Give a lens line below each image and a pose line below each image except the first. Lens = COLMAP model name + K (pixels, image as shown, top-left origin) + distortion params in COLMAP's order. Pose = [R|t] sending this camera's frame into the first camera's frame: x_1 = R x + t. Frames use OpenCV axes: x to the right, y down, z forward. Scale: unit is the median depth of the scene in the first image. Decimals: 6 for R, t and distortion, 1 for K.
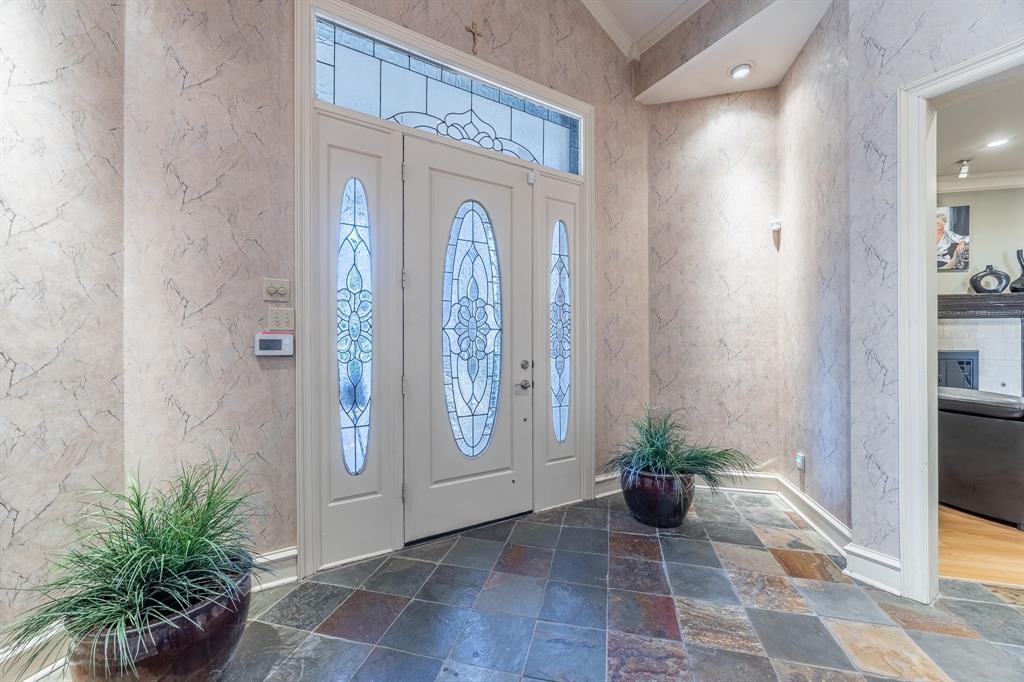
lens RADIAL K [[393.7, 0, 513.0], [0, 393.7, 340.3], [0, 0, 1]] dist [0.001289, -0.000965]
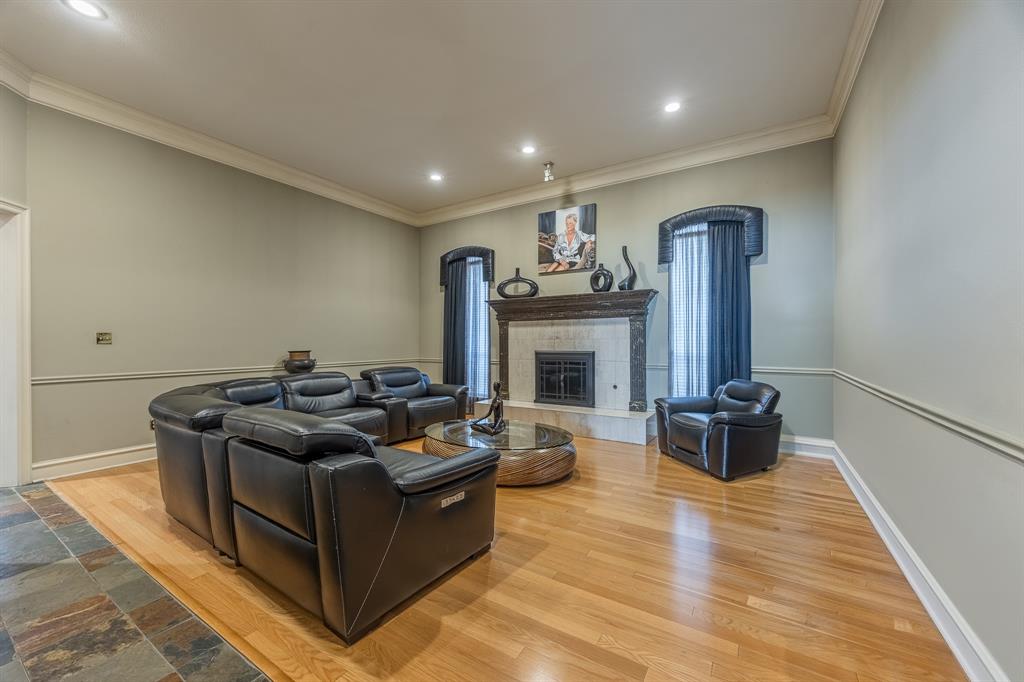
lens RADIAL K [[393.7, 0, 513.9], [0, 393.7, 343.9], [0, 0, 1]] dist [0.001289, -0.000965]
pose [[0.949674, 0.000275, -0.313240, 1.269789], [-0.001441, 0.999993, -0.003493, 0.011022], [0.313237, 0.003769, 0.949668, 0.008756]]
